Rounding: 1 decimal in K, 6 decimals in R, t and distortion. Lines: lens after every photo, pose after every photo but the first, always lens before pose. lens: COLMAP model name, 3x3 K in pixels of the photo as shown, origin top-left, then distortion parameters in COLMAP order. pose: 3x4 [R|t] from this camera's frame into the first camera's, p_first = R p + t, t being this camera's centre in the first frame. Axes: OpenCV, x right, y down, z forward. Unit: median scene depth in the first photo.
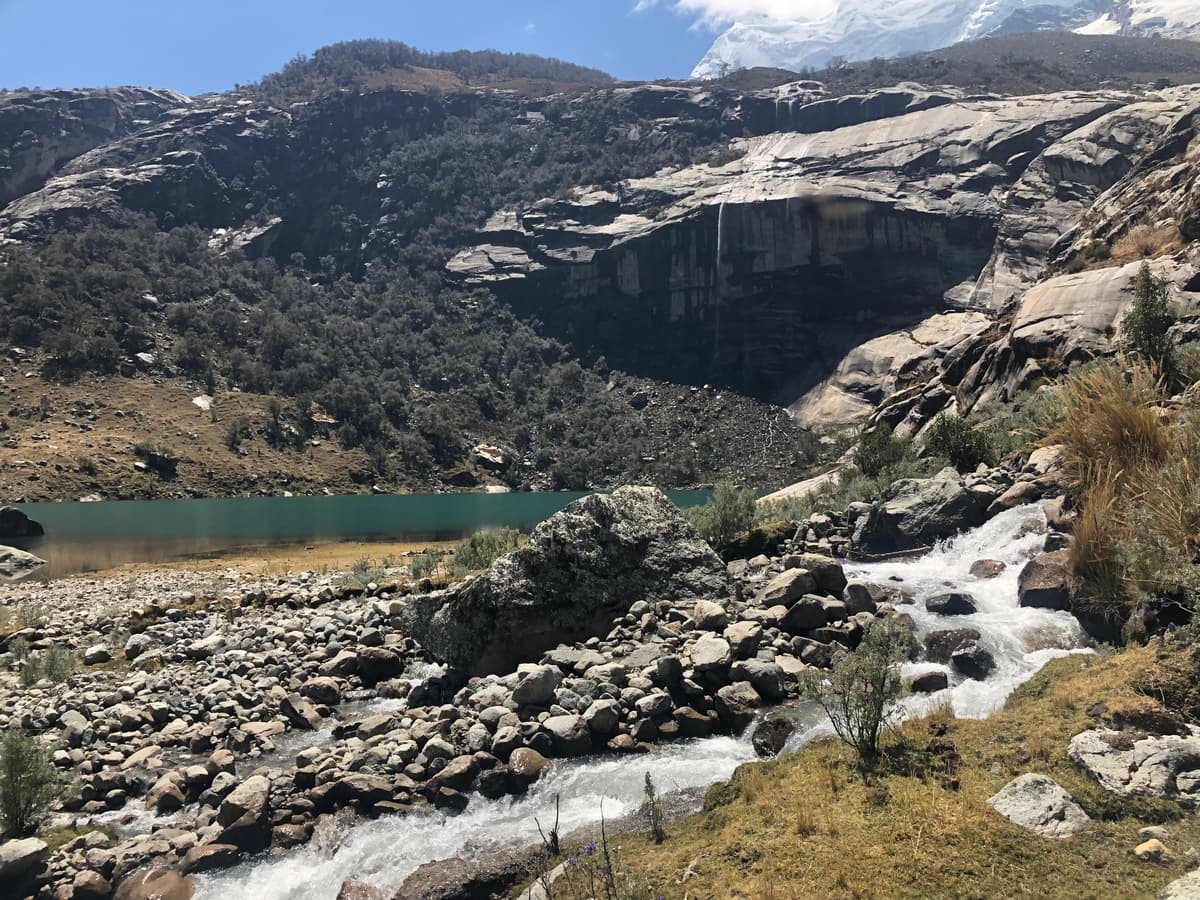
lens RADIAL K [[908.9, 0, 600.0], [0, 908.9, 450.0], [0, 0, 1]] dist [-0.008441, -0.043623]
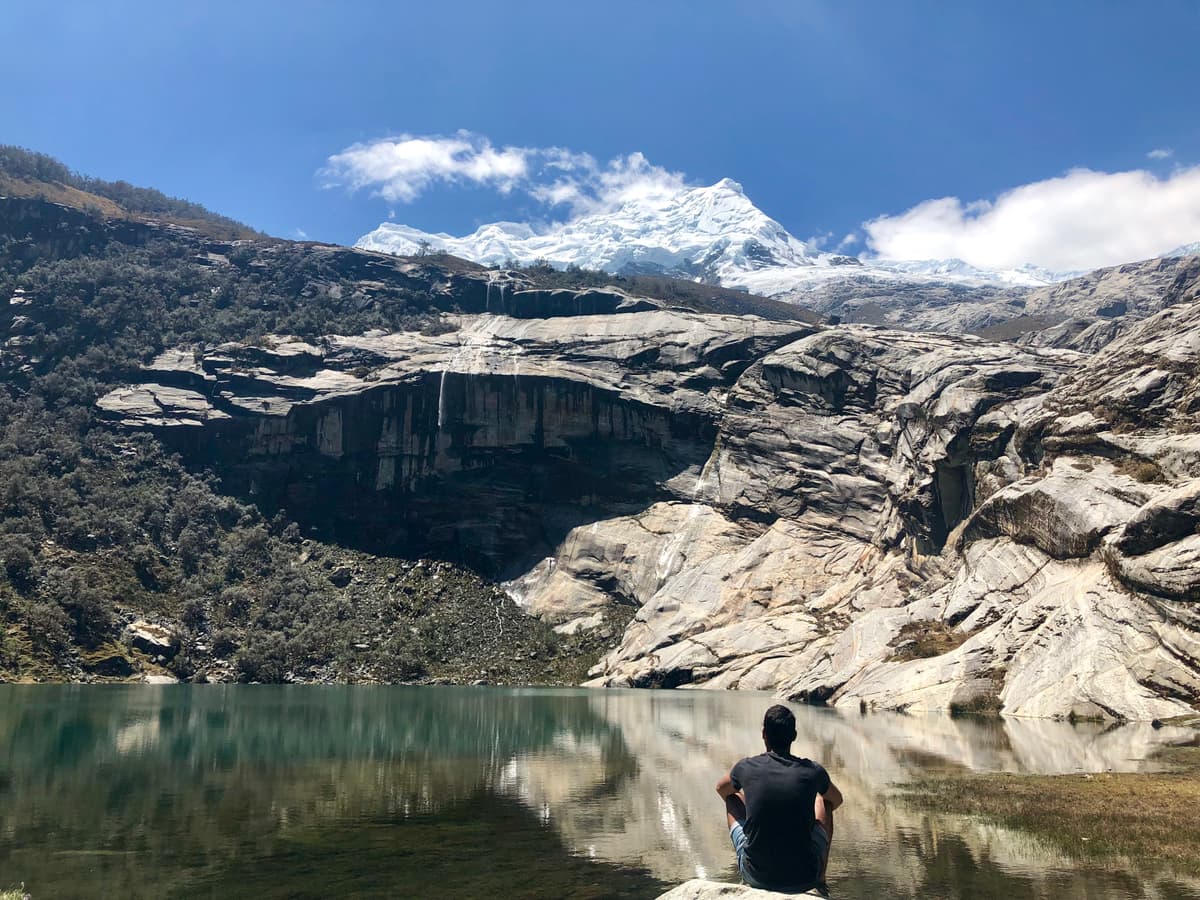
lens RADIAL K [[908.9, 0, 600.0], [0, 908.9, 450.0], [0, 0, 1]] dist [-0.008441, -0.043623]
pose [[0.919834, 0.104082, 0.378250, -0.066709], [-0.024482, 0.977514, -0.209444, 0.002479], [-0.391544, 0.183393, 0.901698, 0.101003]]
